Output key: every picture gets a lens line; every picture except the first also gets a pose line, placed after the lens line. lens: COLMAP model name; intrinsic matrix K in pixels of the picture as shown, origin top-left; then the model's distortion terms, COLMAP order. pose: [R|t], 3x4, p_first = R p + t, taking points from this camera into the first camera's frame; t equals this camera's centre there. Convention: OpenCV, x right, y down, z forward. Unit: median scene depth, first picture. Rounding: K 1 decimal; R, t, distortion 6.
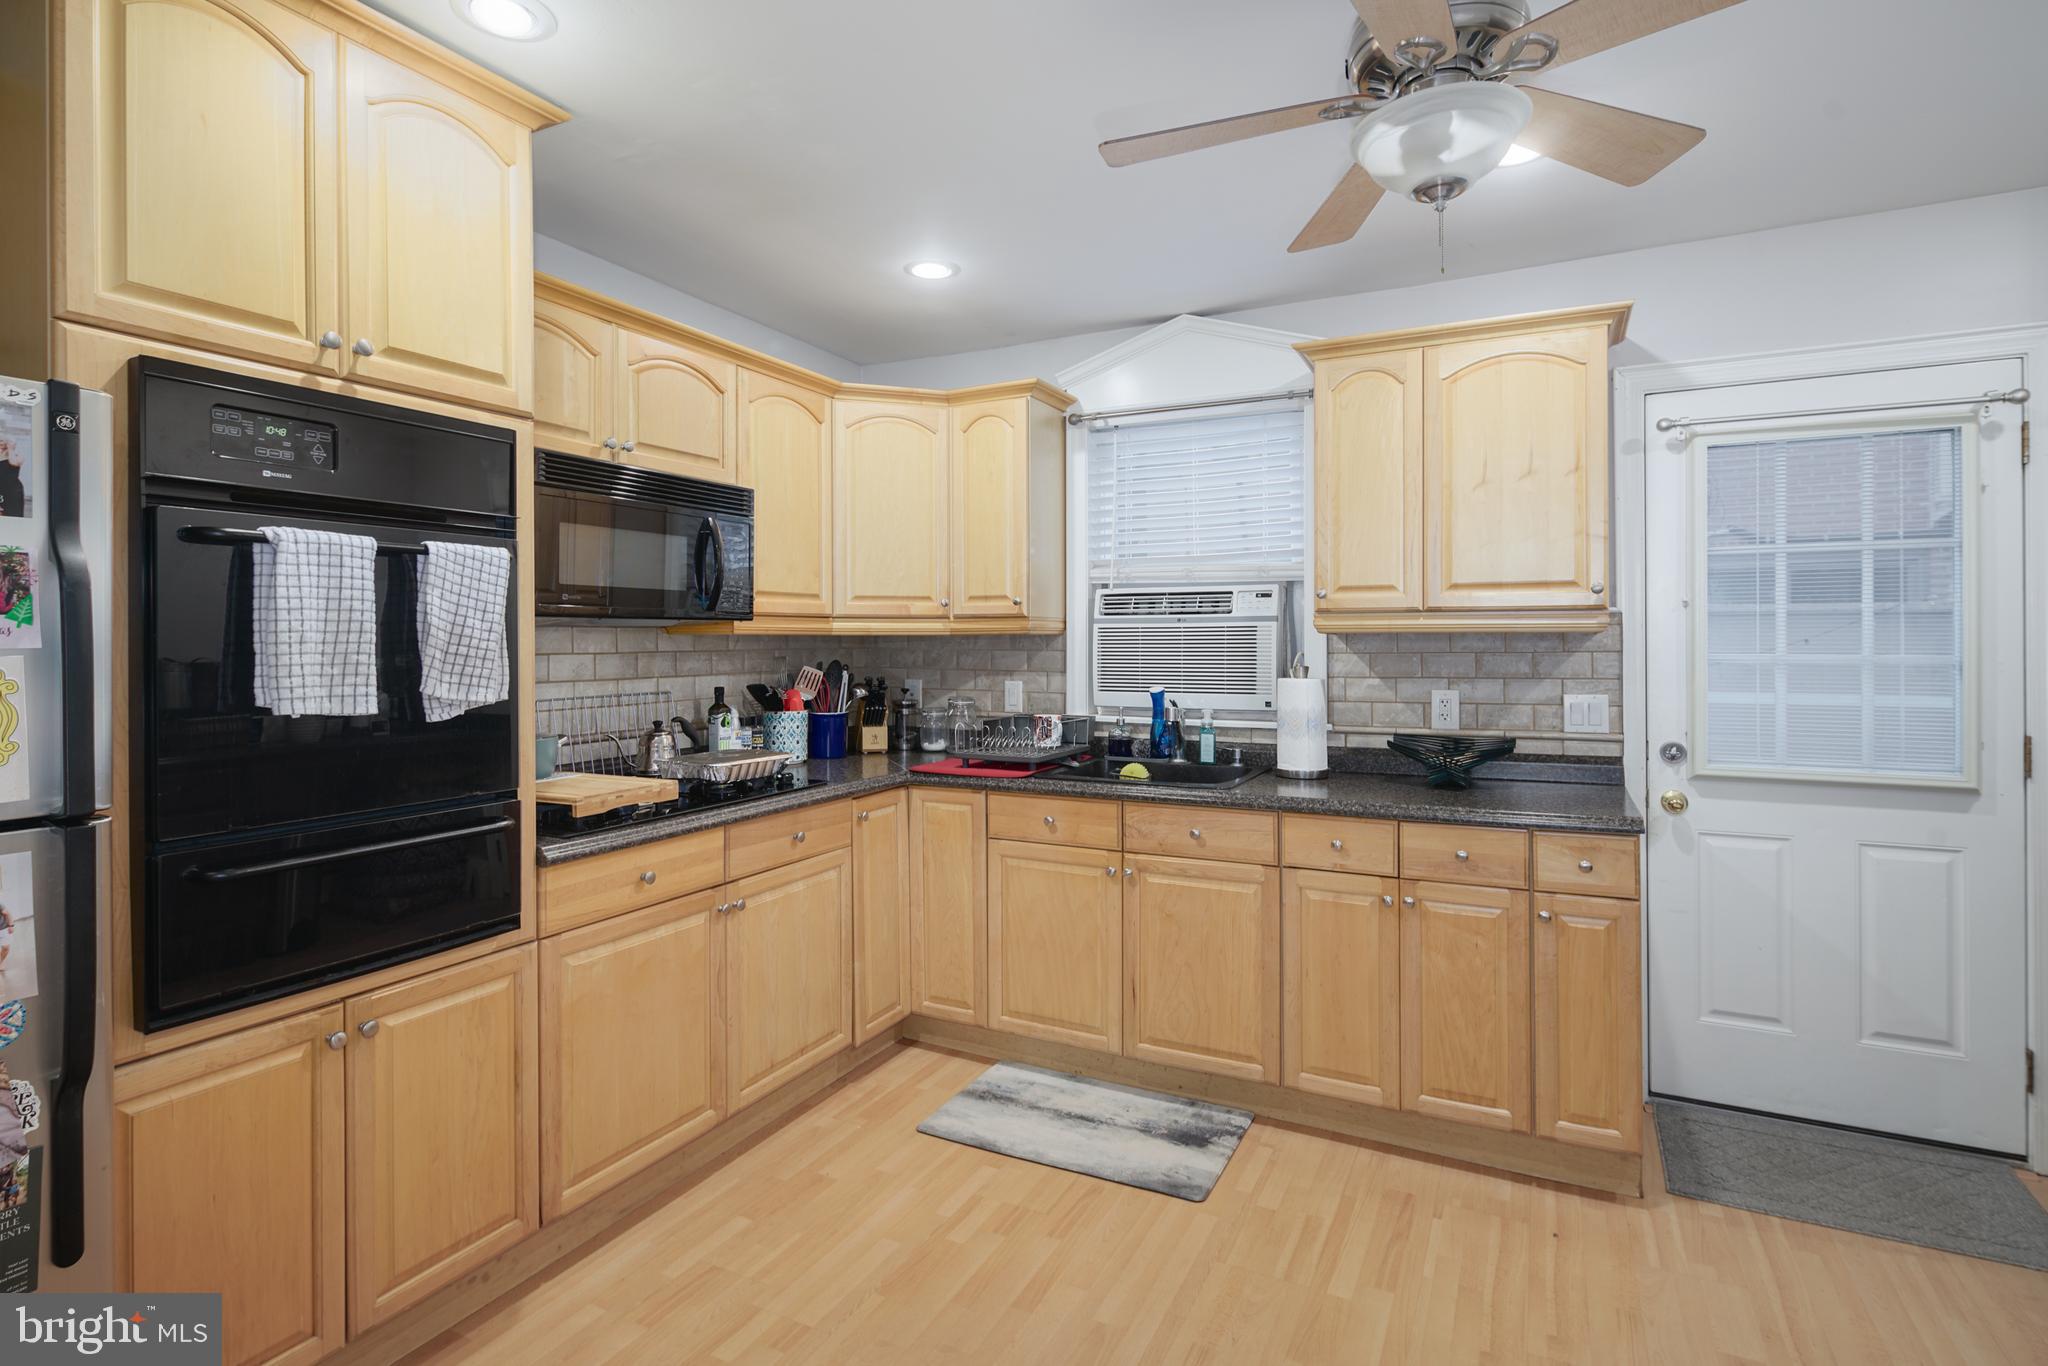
lens RADIAL K [[1014.3, 0, 1012.3], [0, 1014.3, 643.0], [0, 0, 1]] dist [0.007719, -0.004944]
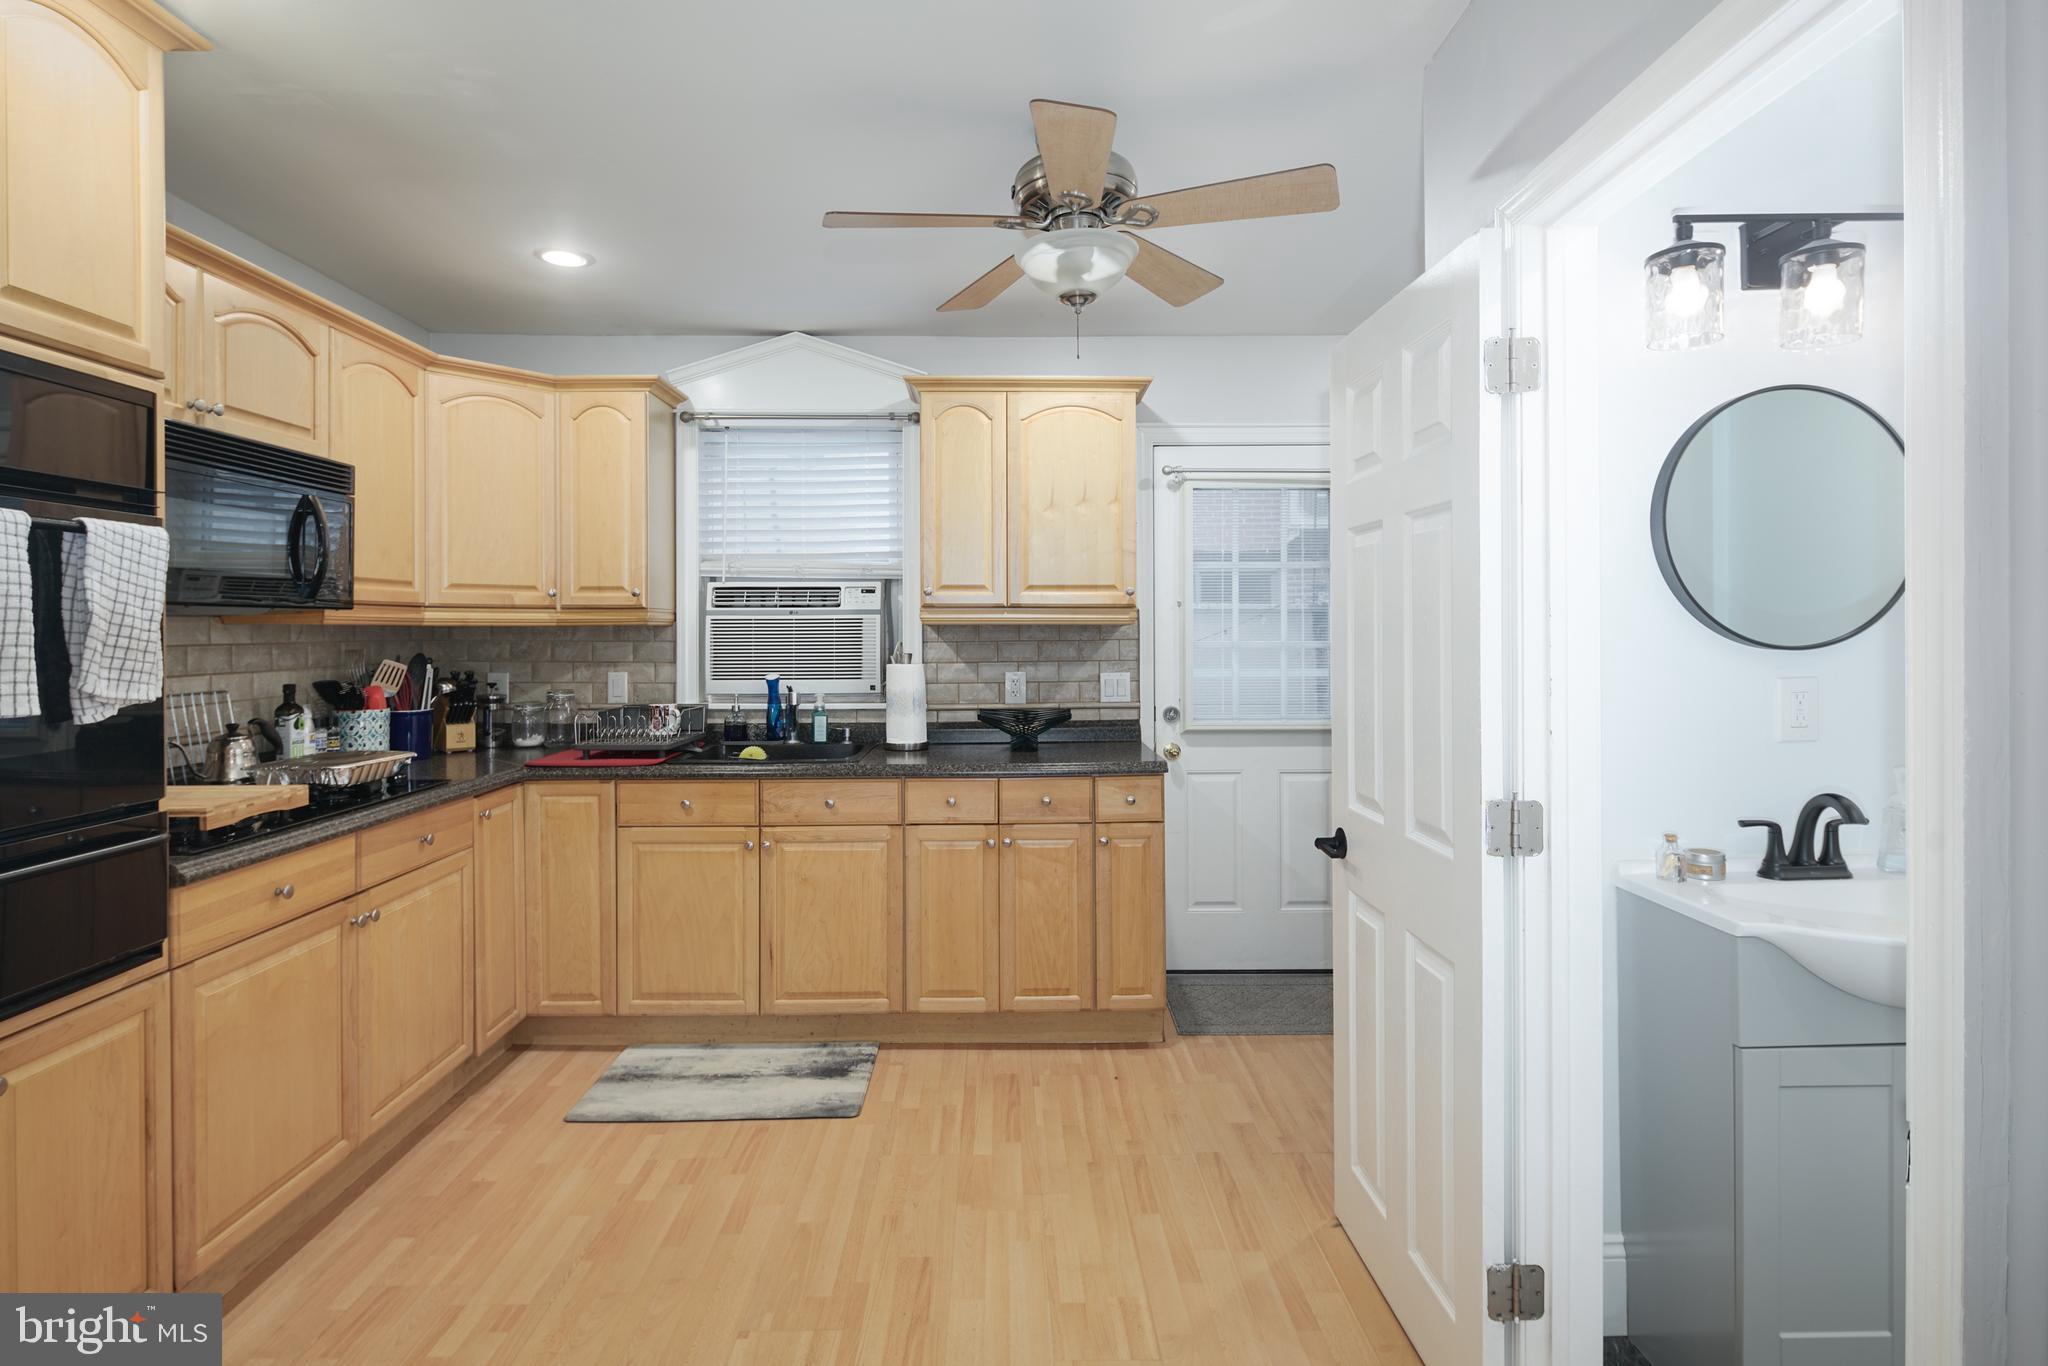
lens RADIAL K [[1014.3, 0, 1016.7], [0, 1014.3, 634.8], [0, 0, 1]] dist [0.007719, -0.004944]
pose [[0.882200, -0.002143, 0.470870, -0.154275], [0.002009, 0.999998, 0.000786, 0.000981], [-0.470871, 0.000252, 0.882202, -0.082635]]
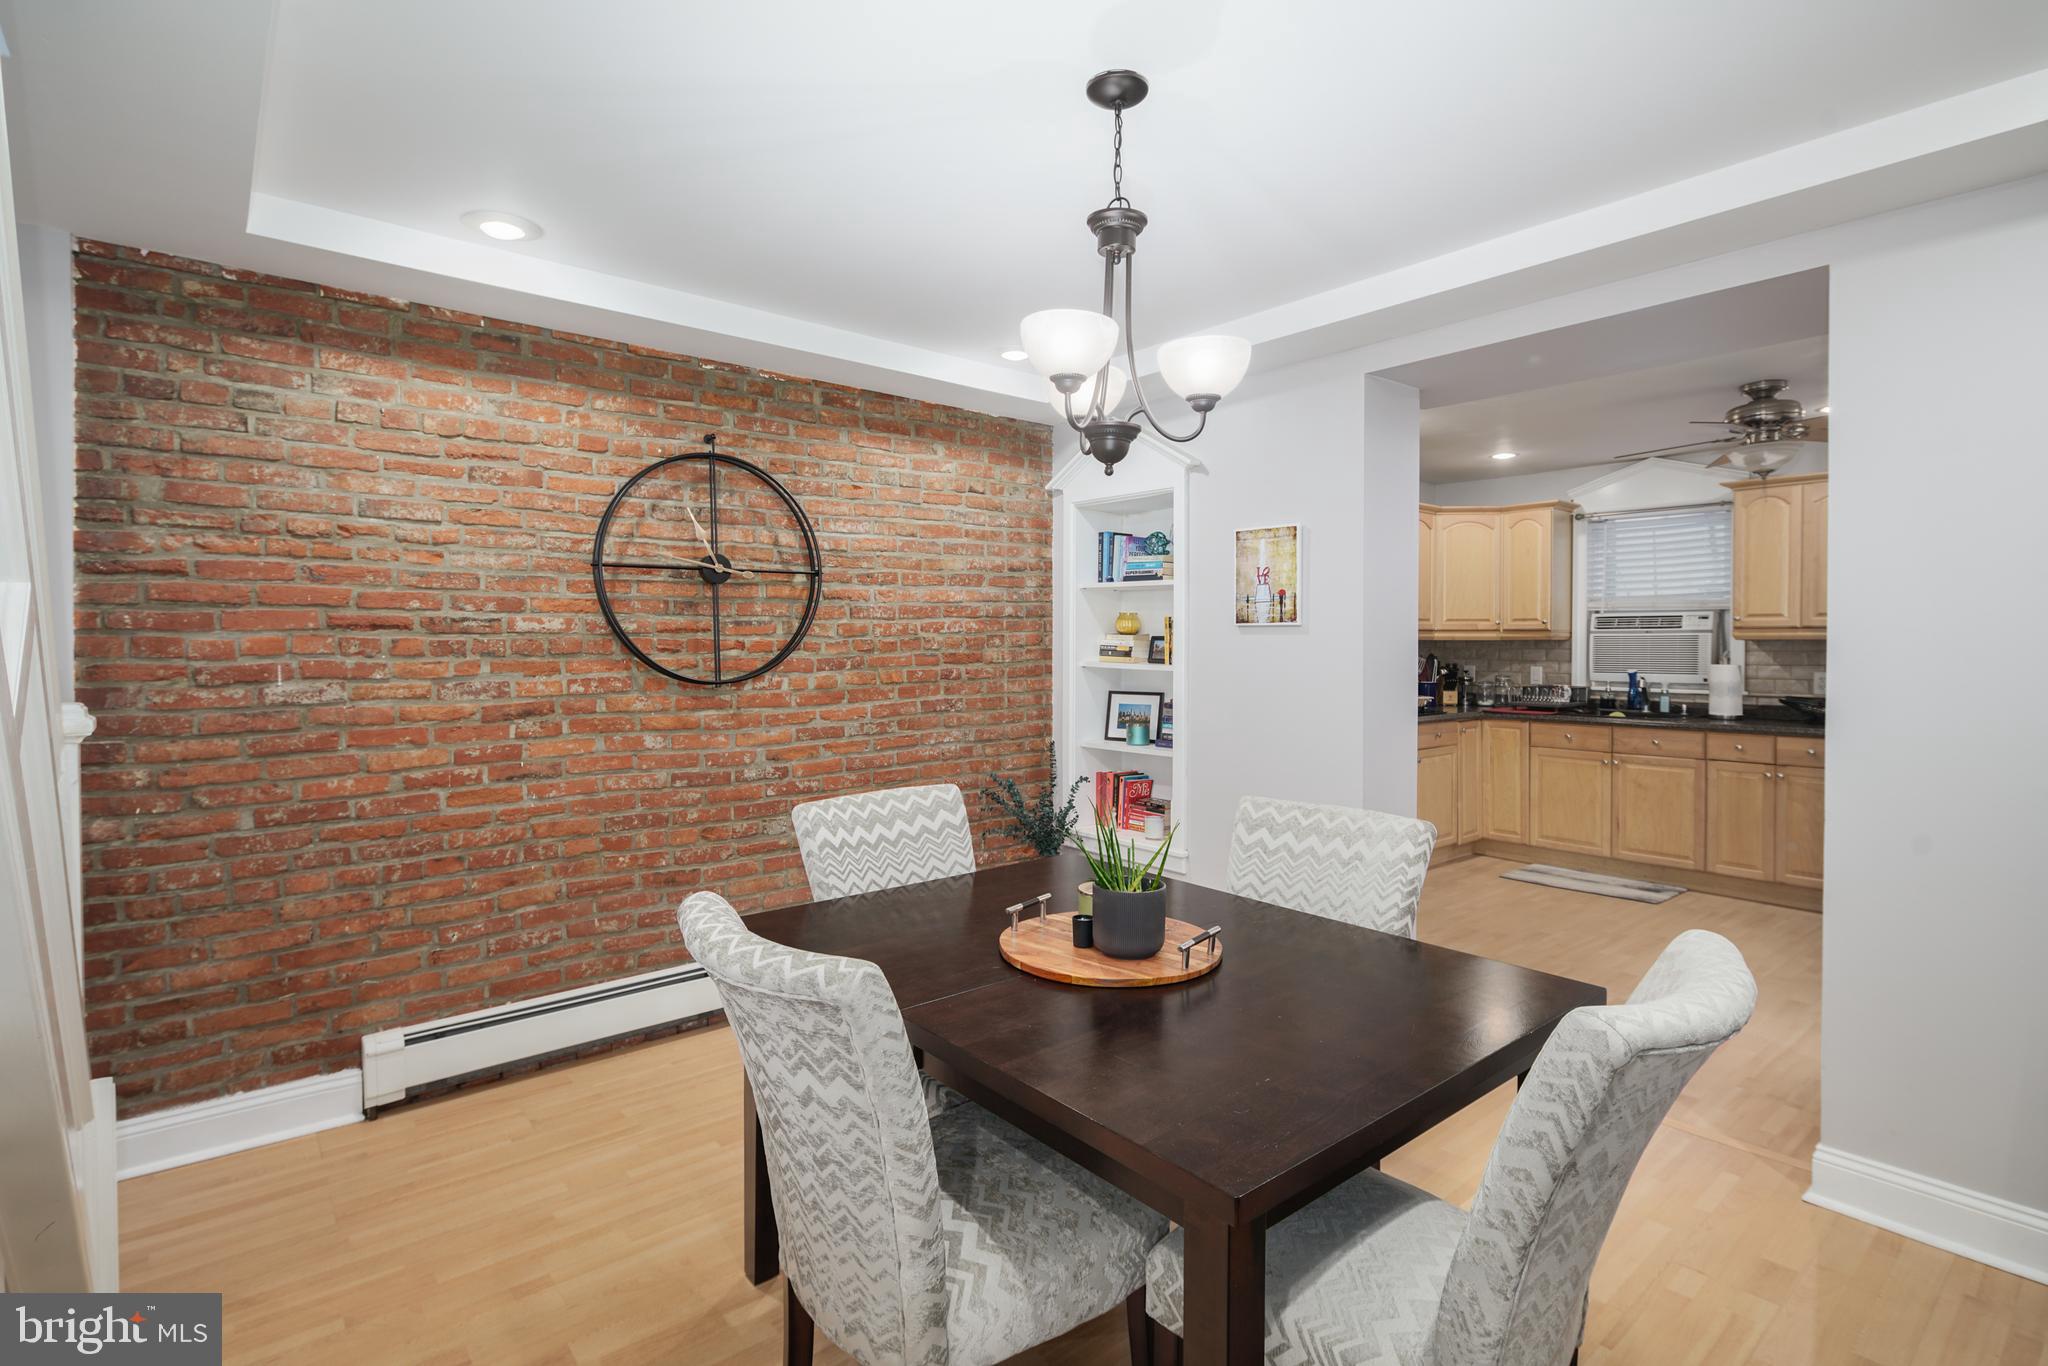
lens RADIAL K [[1014.3, 0, 1022.8], [0, 1014.3, 651.3], [0, 0, 1]] dist [0.007719, -0.004944]
pose [[0.924581, 0.006099, -0.380937, -0.187181], [-0.003954, 0.999972, 0.006413, 0.004651], [0.380965, -0.004423, 0.924579, -1.184815]]
